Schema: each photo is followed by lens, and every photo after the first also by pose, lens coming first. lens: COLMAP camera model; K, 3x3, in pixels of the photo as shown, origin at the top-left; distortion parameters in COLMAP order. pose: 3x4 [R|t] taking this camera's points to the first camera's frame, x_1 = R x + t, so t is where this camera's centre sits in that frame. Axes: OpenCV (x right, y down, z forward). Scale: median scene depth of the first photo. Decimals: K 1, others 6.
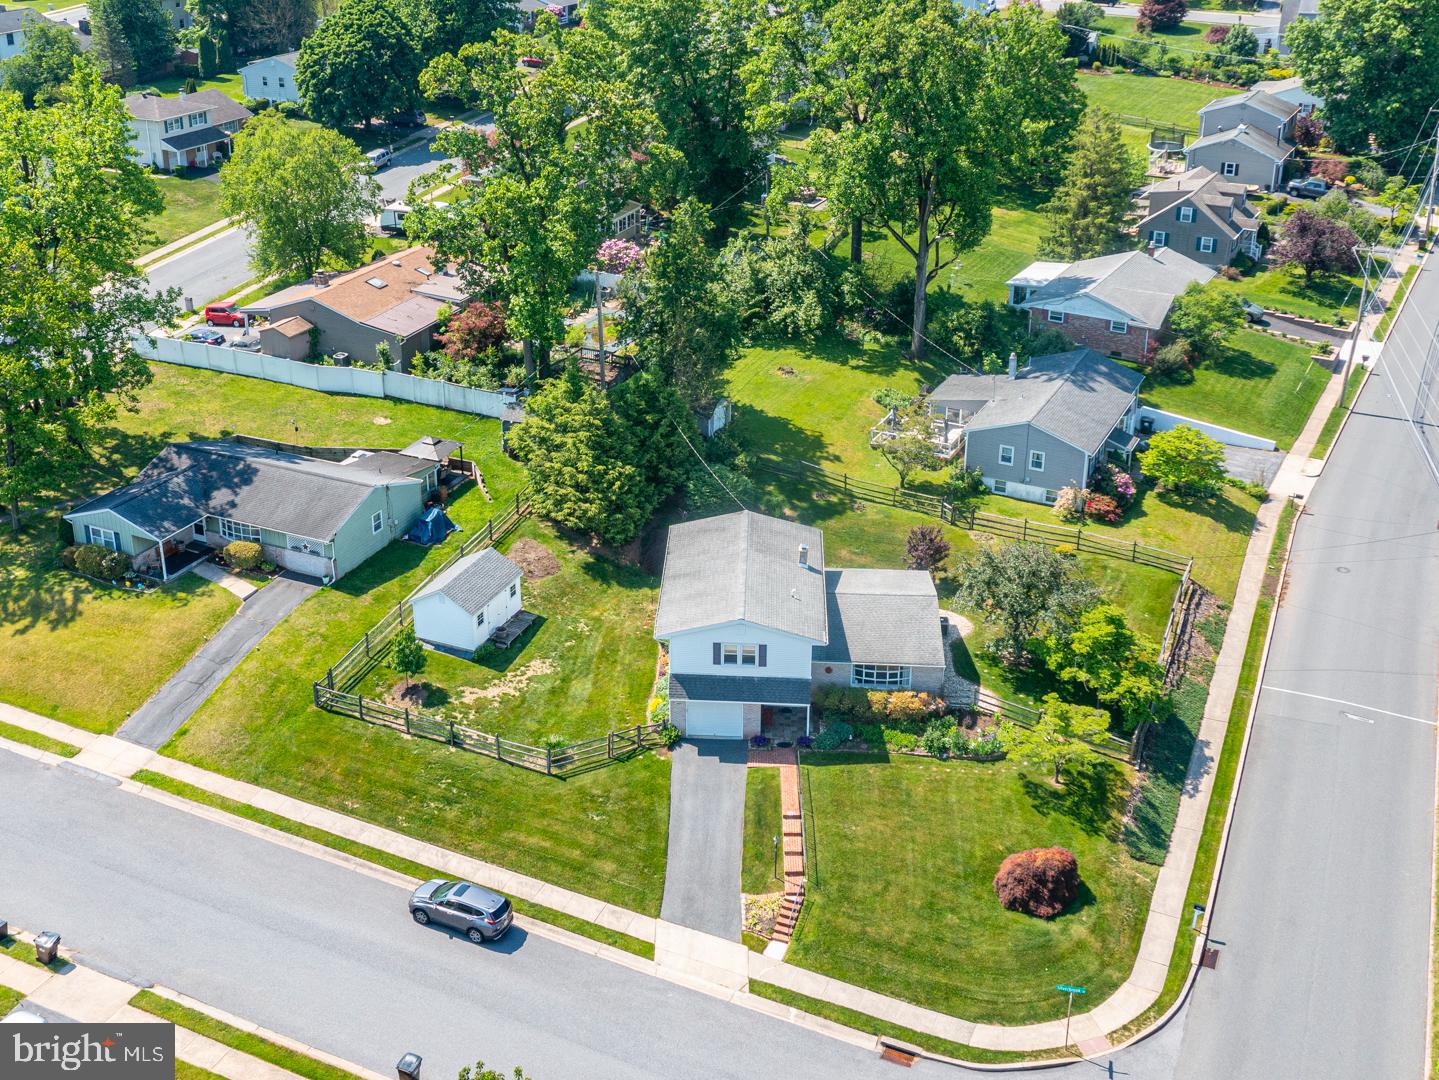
lens RADIAL K [[1425.1, 0, 719.5], [0, 1425.1, 540.0], [0, 0, 1]] dist [-0.006342, 0.005570]
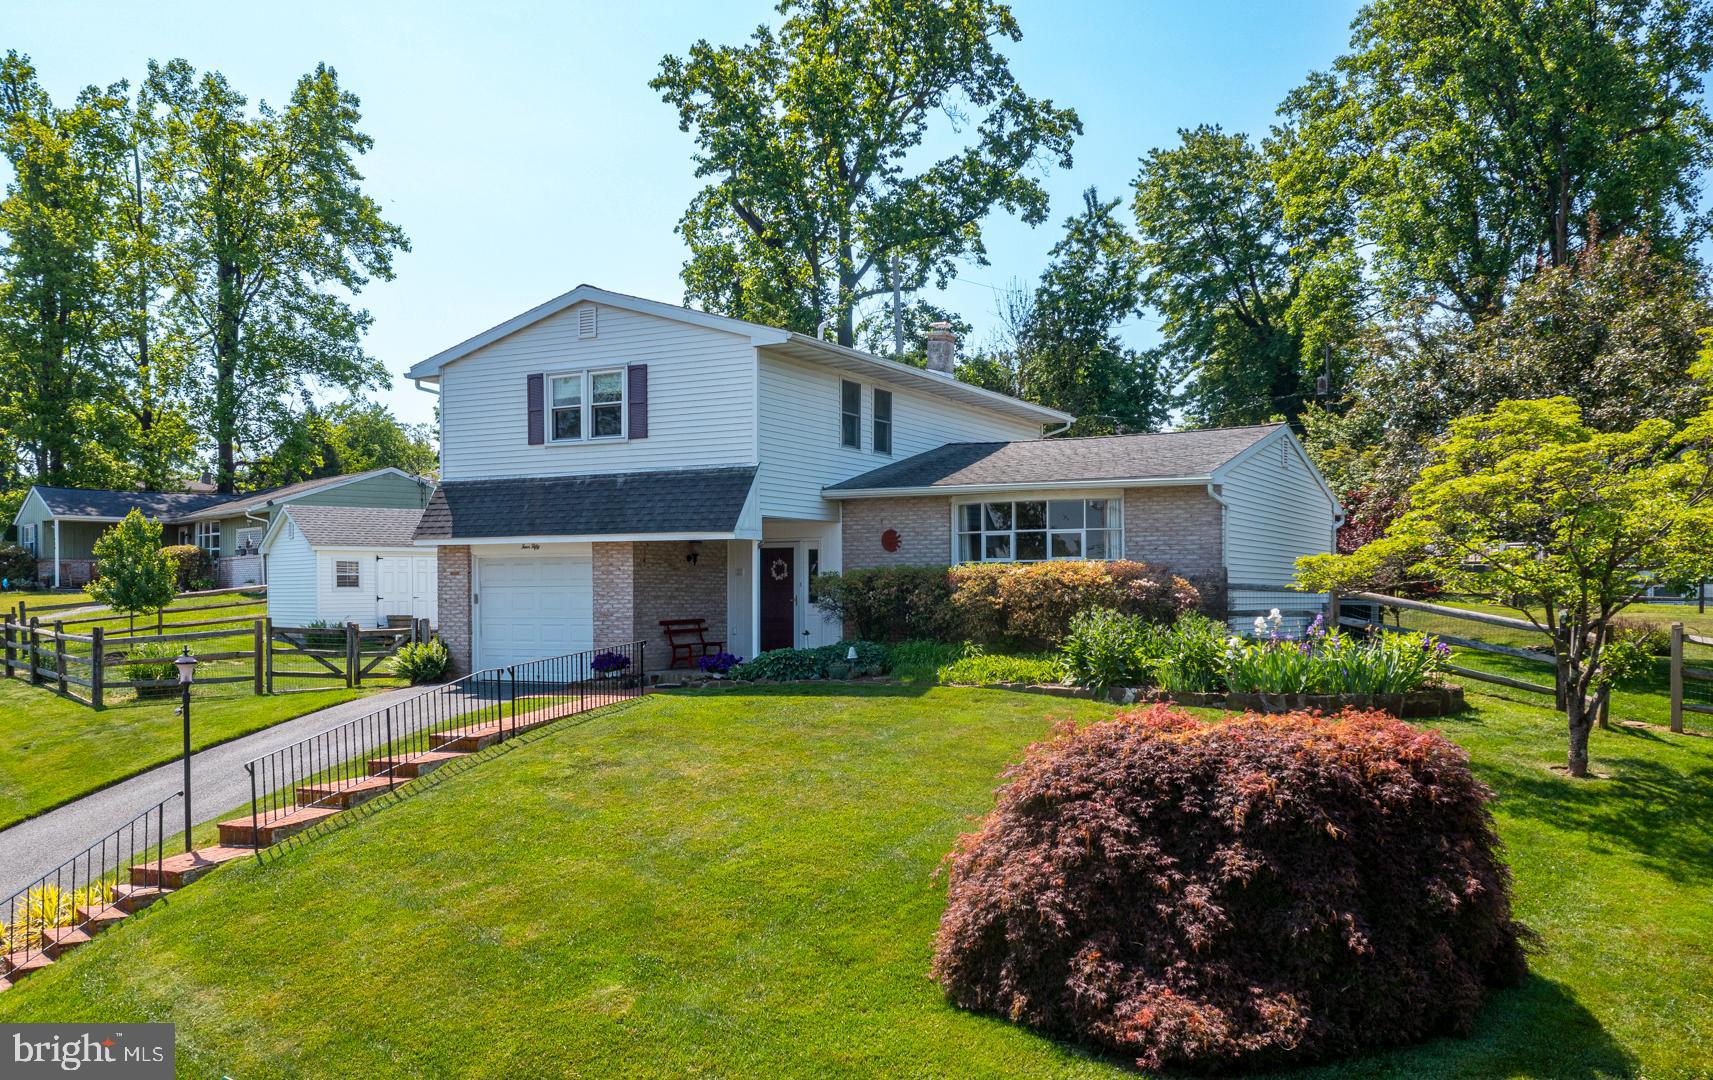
lens RADIAL K [[1464.6, 0, 857.5], [0, 1464.6, 616.1], [0, 0, 1]] dist [0.015160, -0.004740]
pose [[0.895896, 0.002167, -0.444259, 0.223984], [-0.192949, 0.902649, -0.384702, 0.241823], [0.400176, 0.430372, 0.809098, 0.722110]]
